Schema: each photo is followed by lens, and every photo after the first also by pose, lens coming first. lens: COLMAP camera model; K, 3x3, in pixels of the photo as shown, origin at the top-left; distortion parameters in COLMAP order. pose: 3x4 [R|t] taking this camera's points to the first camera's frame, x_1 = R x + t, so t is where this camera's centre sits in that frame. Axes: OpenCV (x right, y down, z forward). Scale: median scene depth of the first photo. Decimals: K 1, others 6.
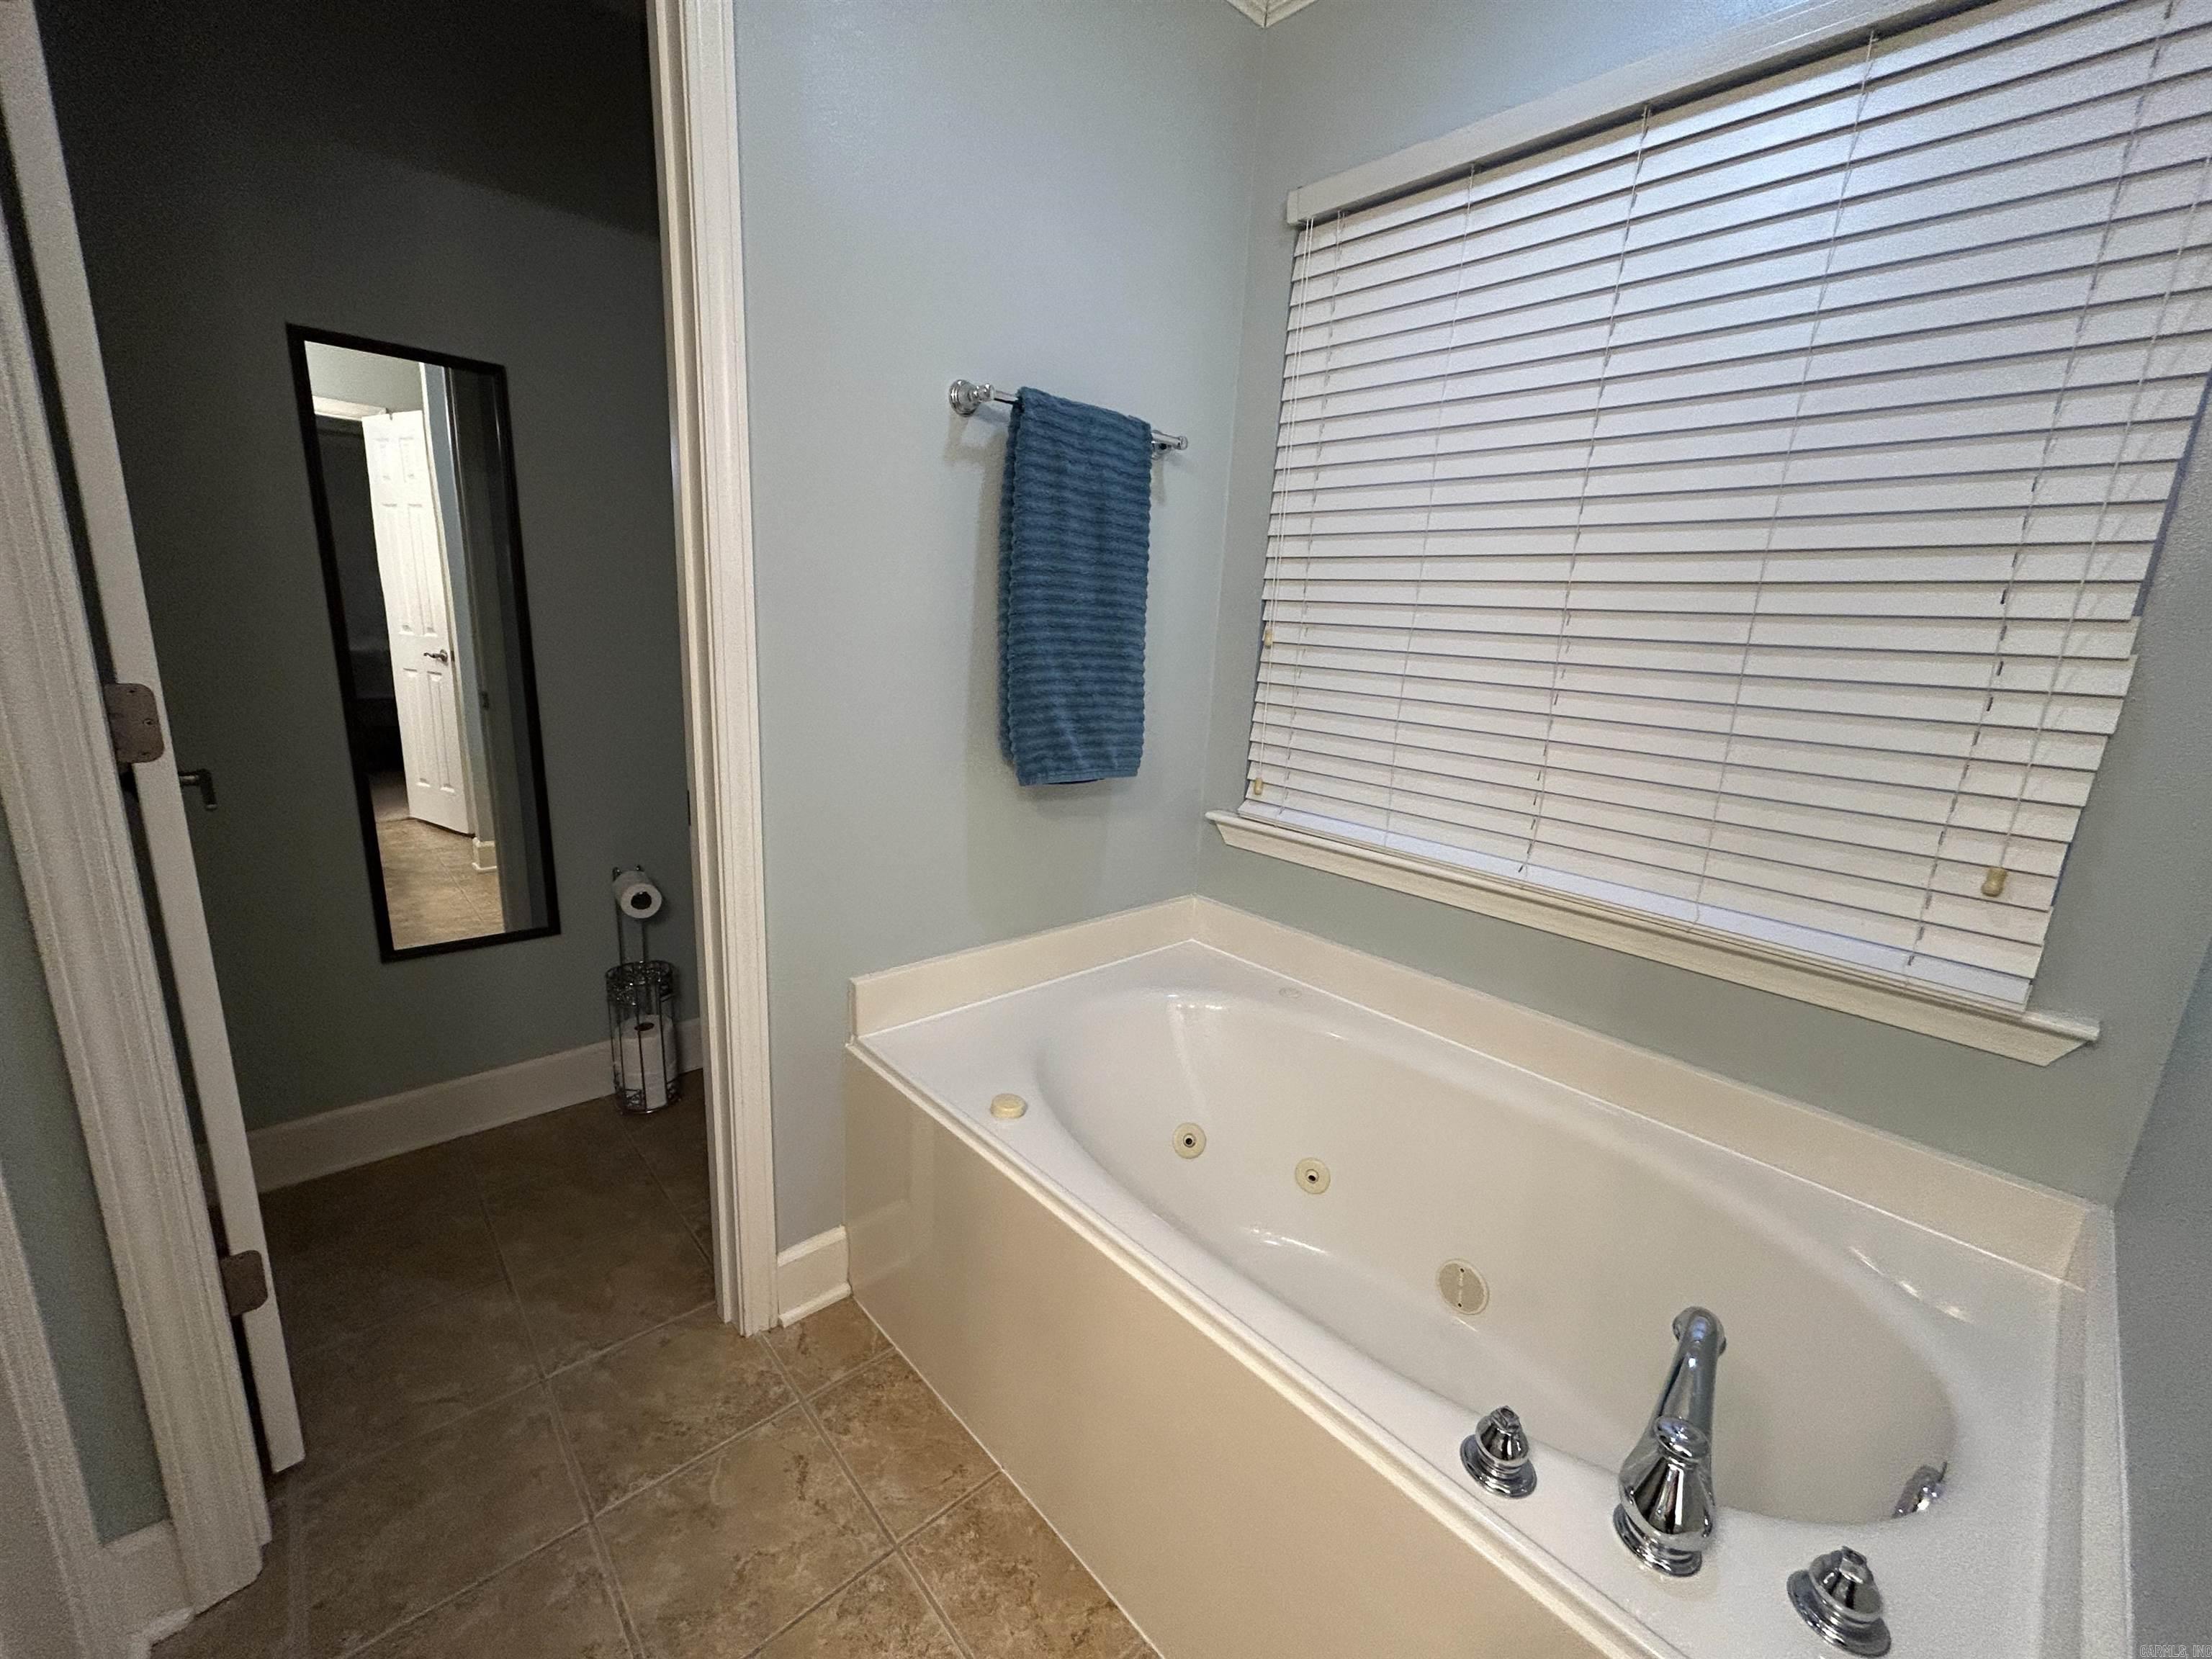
lens RADIAL K [[895.4, 0, 1101.3], [0, 895.4, 834.8], [0, 0, 1]] dist [-0.001569, 0.000810]
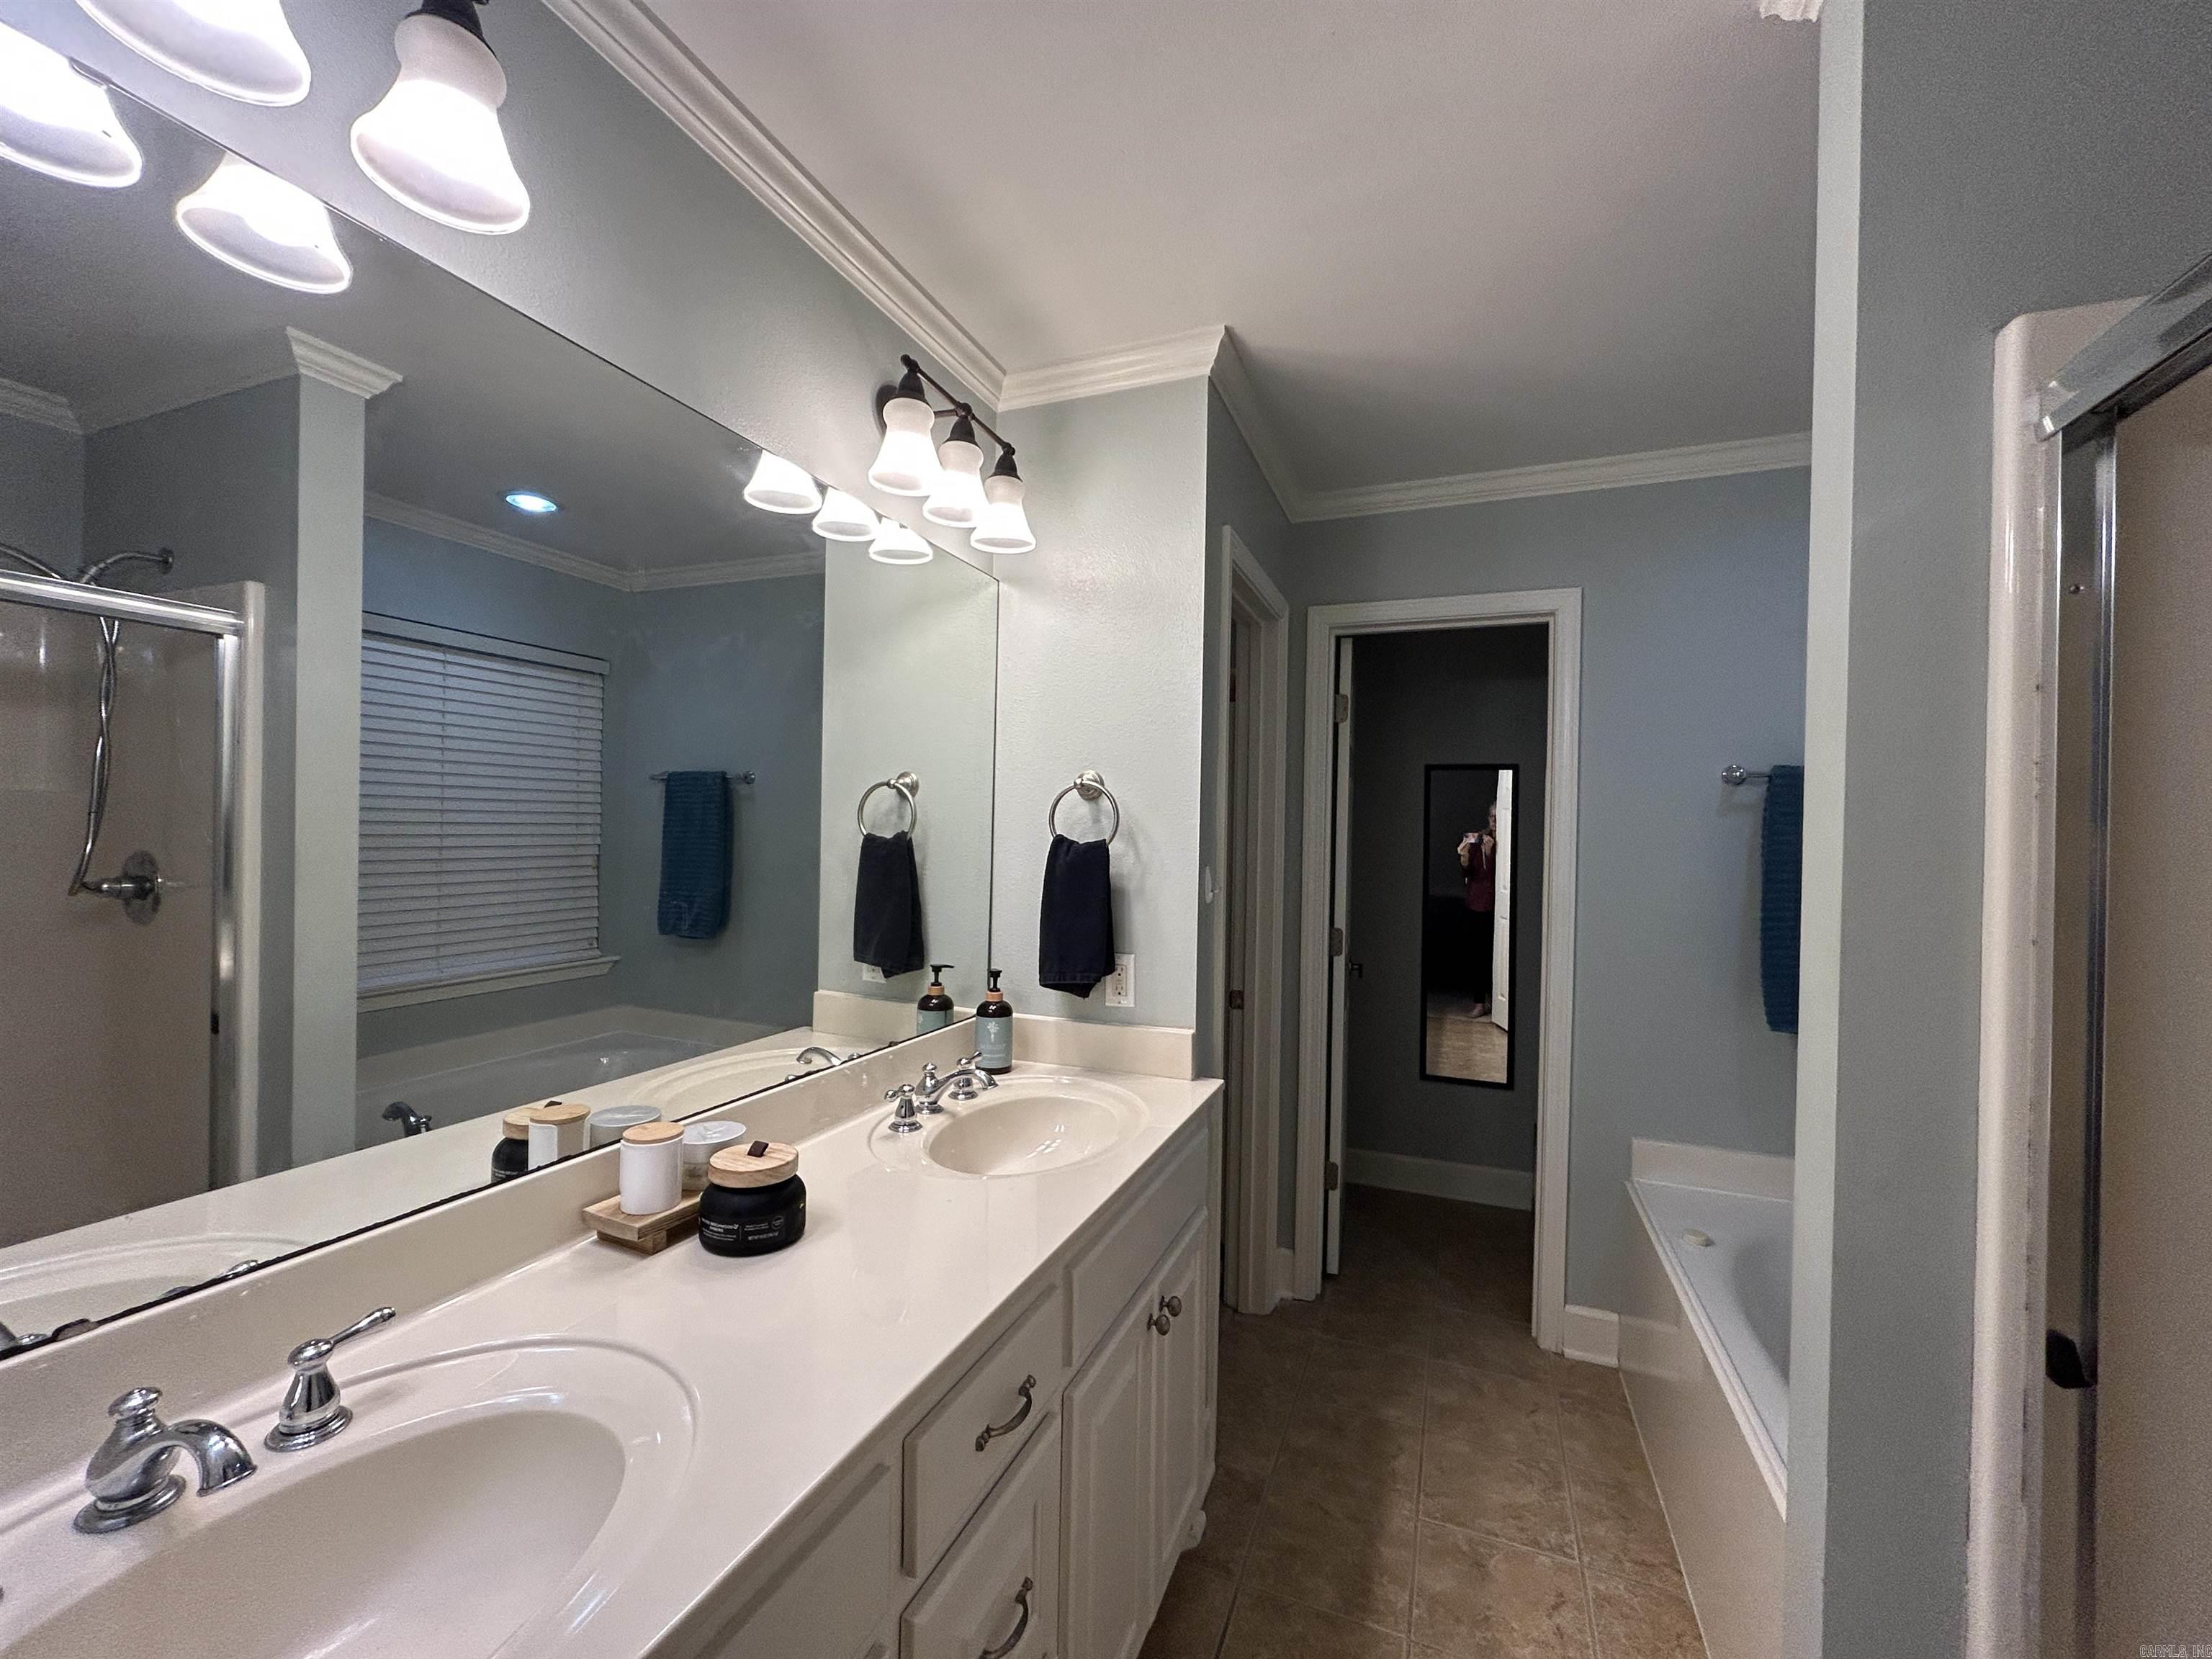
lens RADIAL K [[895.4, 0, 1101.3], [0, 895.4, 834.8], [0, 0, 1]] dist [-0.001569, 0.000810]
pose [[0.429513, -0.039776, -0.902184, 0.776797], [-0.207953, 0.967825, -0.141672, 0.068375], [0.878791, 0.248462, 0.407422, -0.591673]]
